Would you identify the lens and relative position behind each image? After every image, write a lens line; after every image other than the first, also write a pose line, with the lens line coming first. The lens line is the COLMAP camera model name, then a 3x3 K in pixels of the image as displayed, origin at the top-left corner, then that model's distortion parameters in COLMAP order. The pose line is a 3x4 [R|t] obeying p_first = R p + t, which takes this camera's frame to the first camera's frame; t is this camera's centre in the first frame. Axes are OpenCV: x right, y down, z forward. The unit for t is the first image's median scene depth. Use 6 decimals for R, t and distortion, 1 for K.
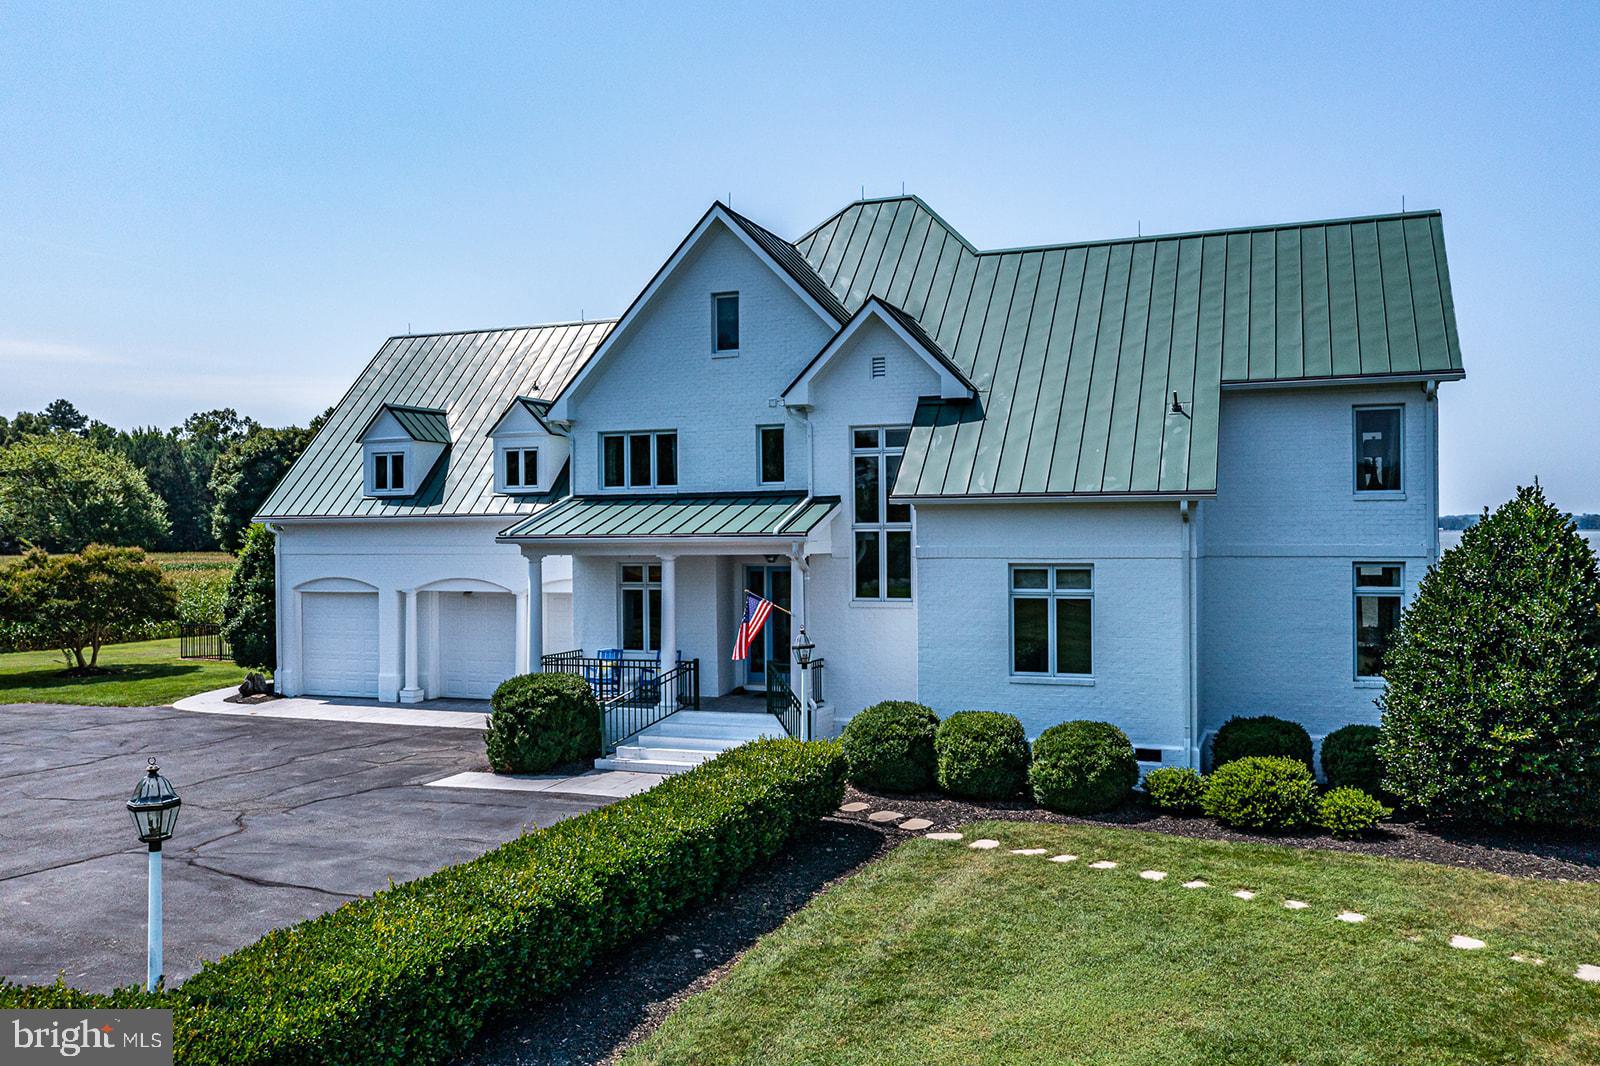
lens RADIAL K [[1277.5, 0, 796.8], [0, 1277.5, 536.9], [0, 0, 1]] dist [-0.015917, 0.006068]
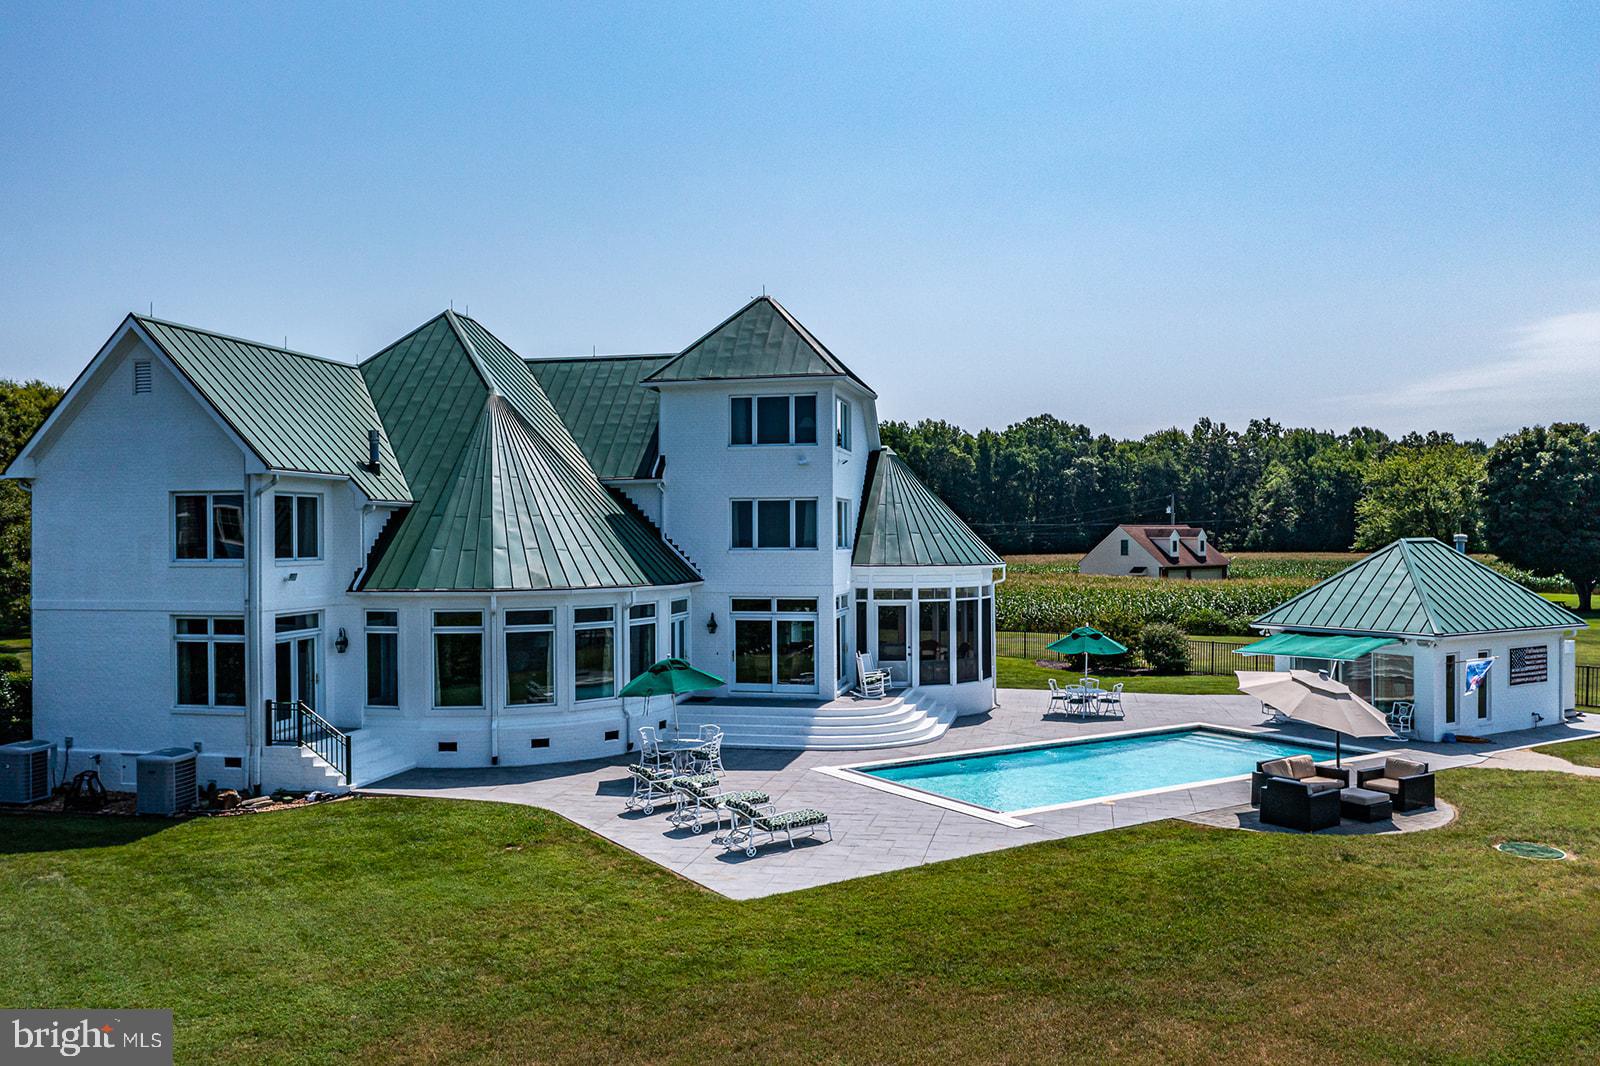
lens RADIAL K [[1277.5, 0, 796.8], [0, 1277.5, 536.9], [0, 0, 1]] dist [-0.015917, 0.006068]
pose [[0.153197, 0.009388, -0.988151, 1.632708], [0.000216, 0.999955, 0.009534, -0.059564], [0.988196, -0.001674, 0.153188, 1.329627]]
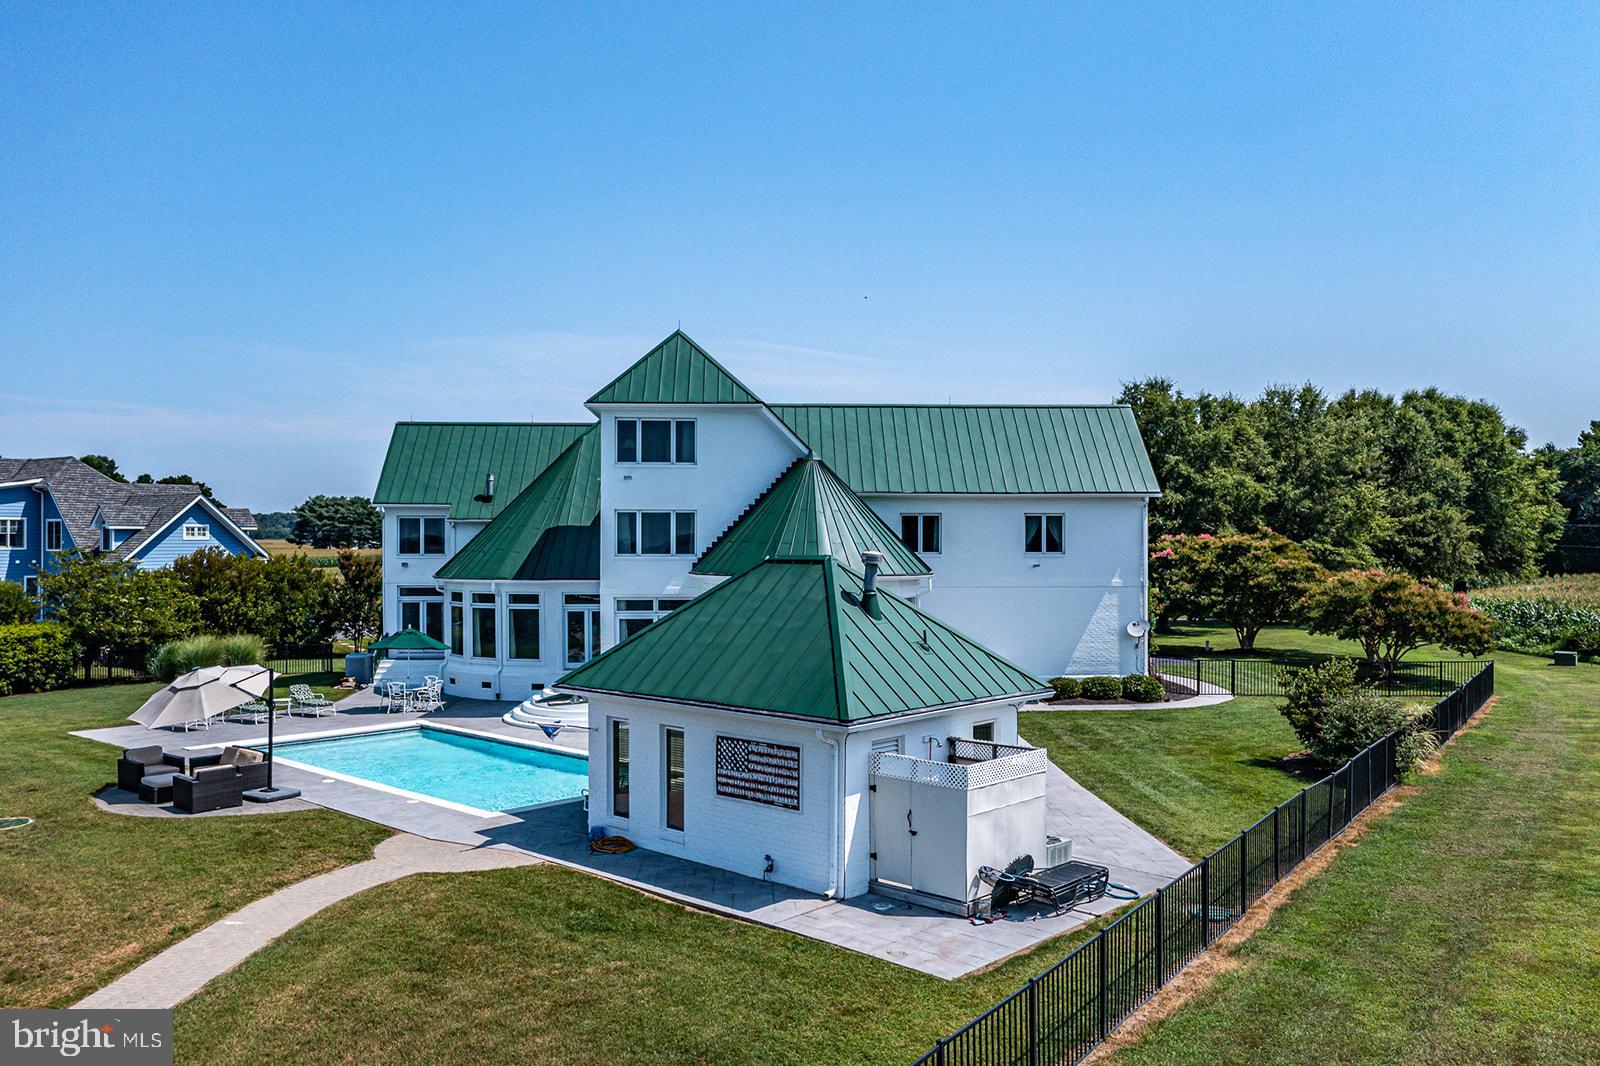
lens RADIAL K [[1277.5, 0, 796.8], [0, 1277.5, 536.9], [0, 0, 1]] dist [-0.015917, 0.006068]
pose [[-0.913612, 0.007628, -0.406517, 0.720676], [0.006235, 0.999969, 0.004753, -0.062085], [0.406540, 0.001808, -0.913631, 3.056151]]
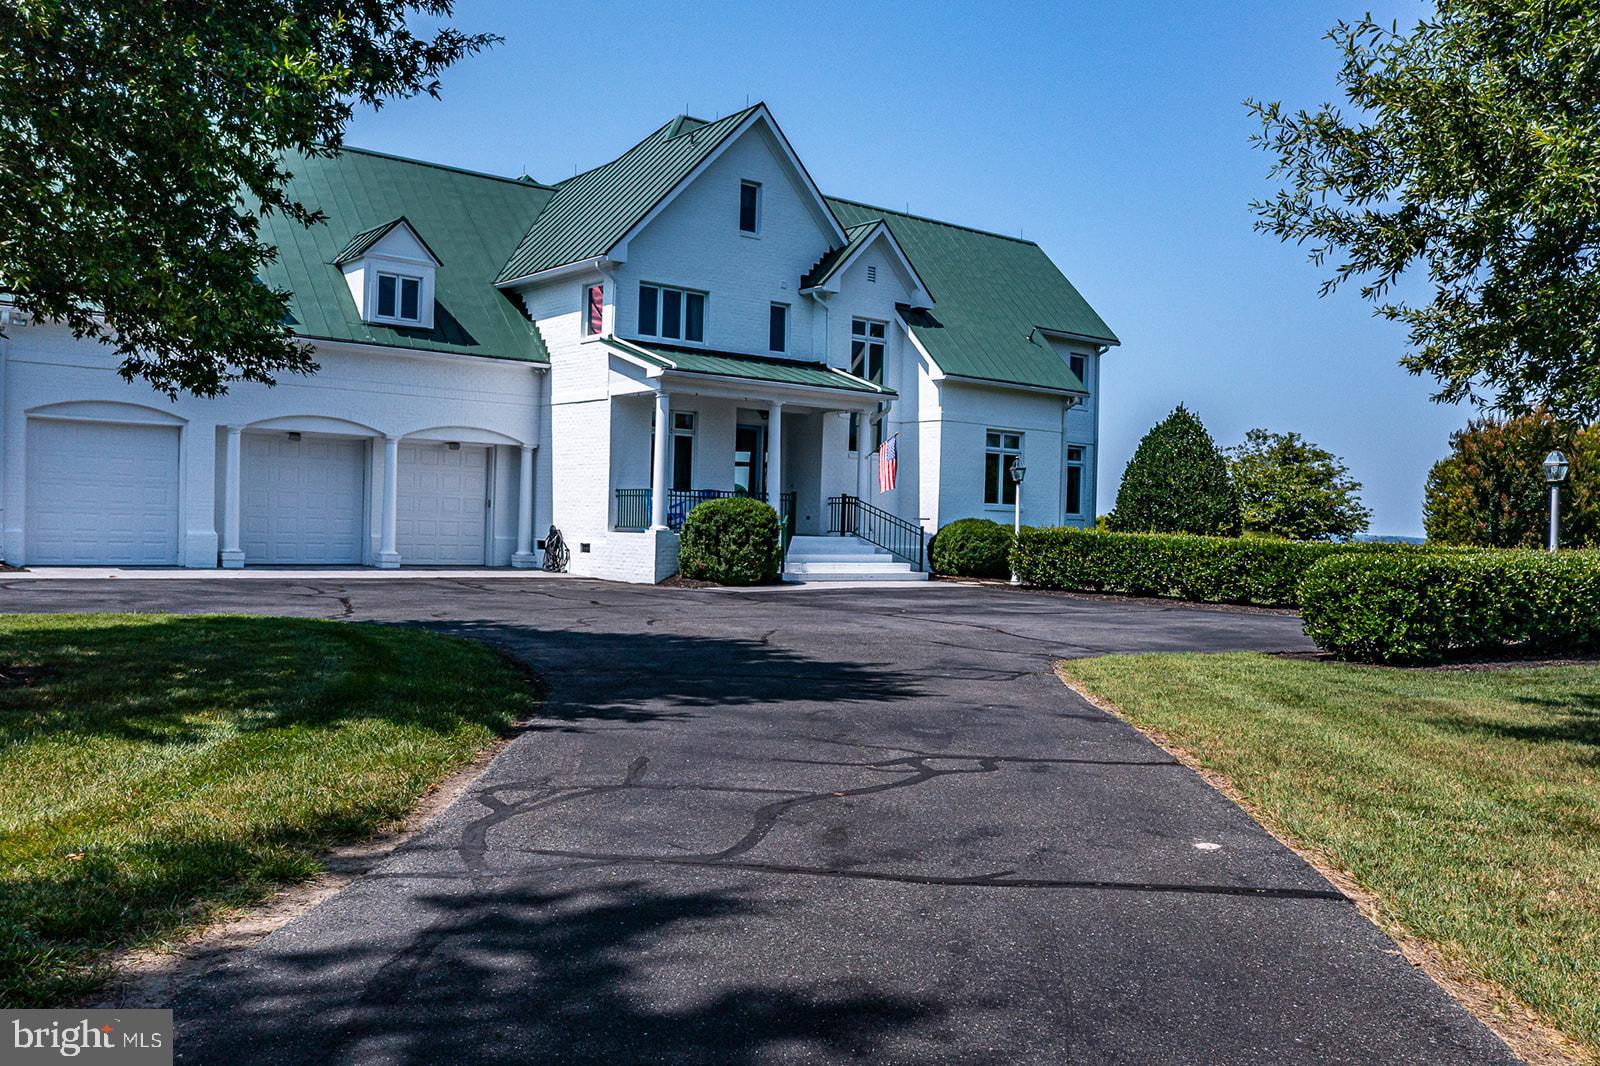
lens RADIAL K [[1313.2, 0, 796.3], [0, 1313.2, 536.3], [0, 0, 1]] dist [-0.015149, 0.003872]
pose [[0.501507, 0.015026, 0.865023, -1.074296], [-0.027941, 0.999609, -0.001165, 0.131532], [-0.864702, -0.023586, 0.501731, 0.371157]]
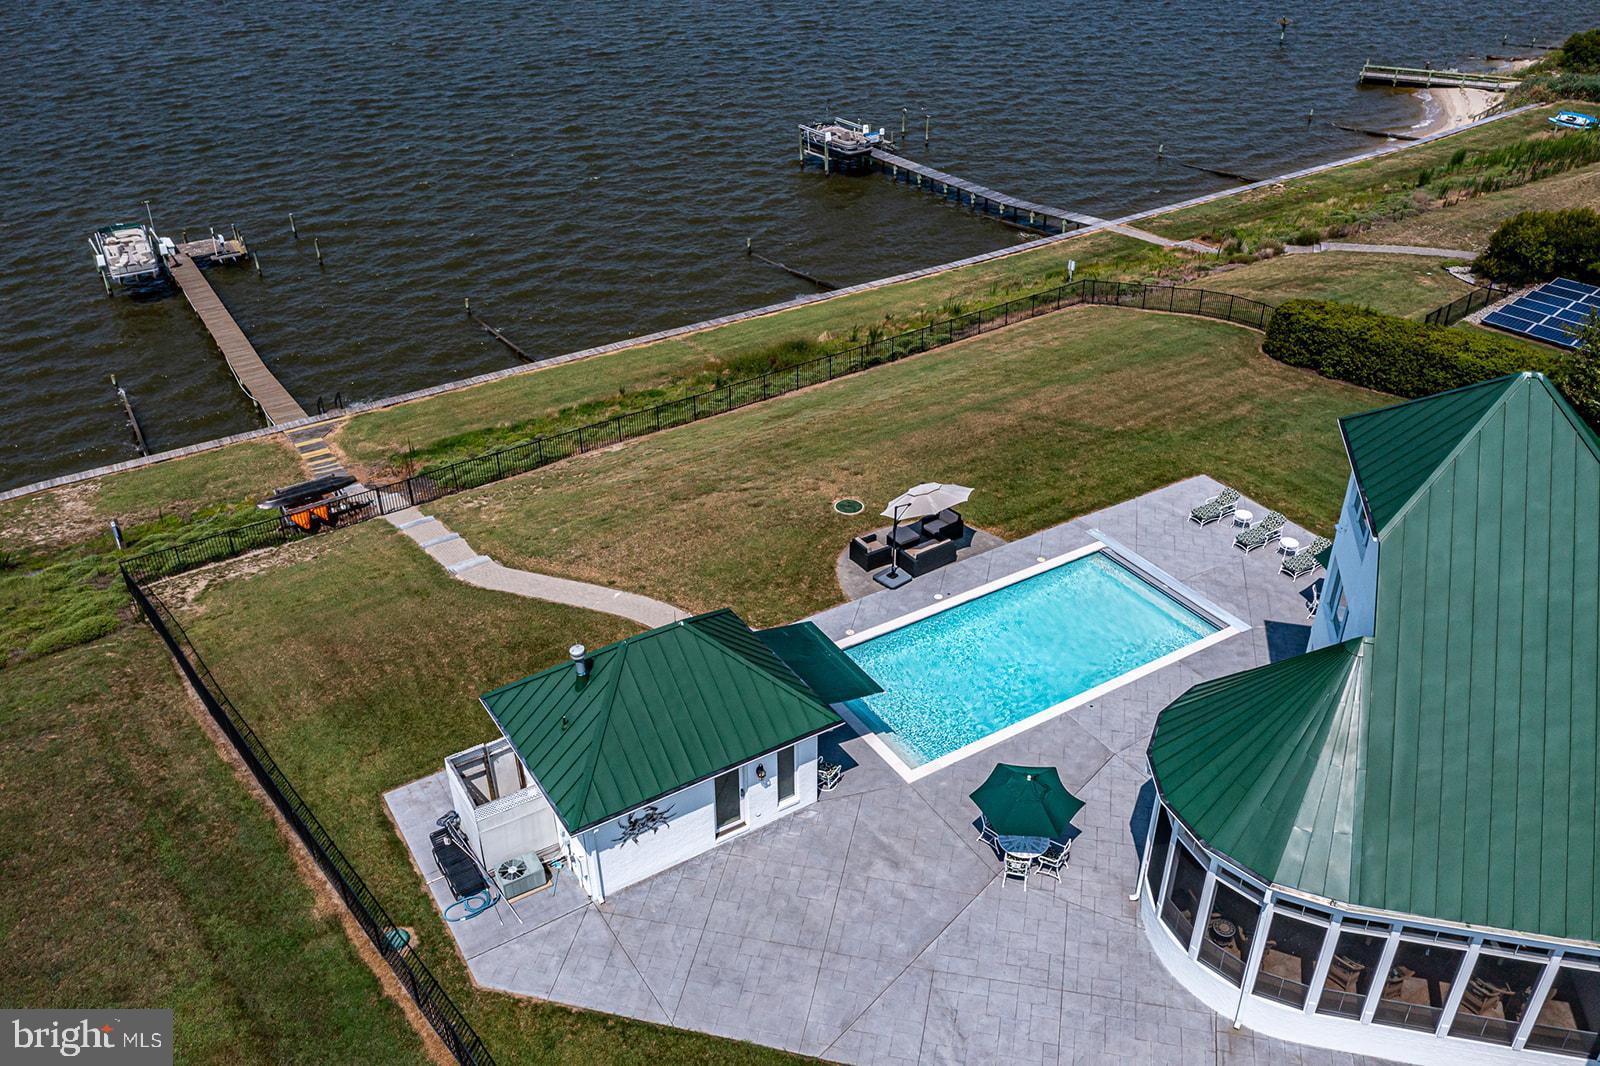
lens RADIAL K [[1304.3, 0, 800.0], [0, 1304.3, 533.0], [0, 0, 1]] dist [-0.015004, 0.003097]
pose [[-0.151429, -0.509476, 0.847055, -0.655627], [0.010246, 0.856083, 0.516737, -0.746884], [-0.988415, 0.086928, -0.124416, 2.230202]]
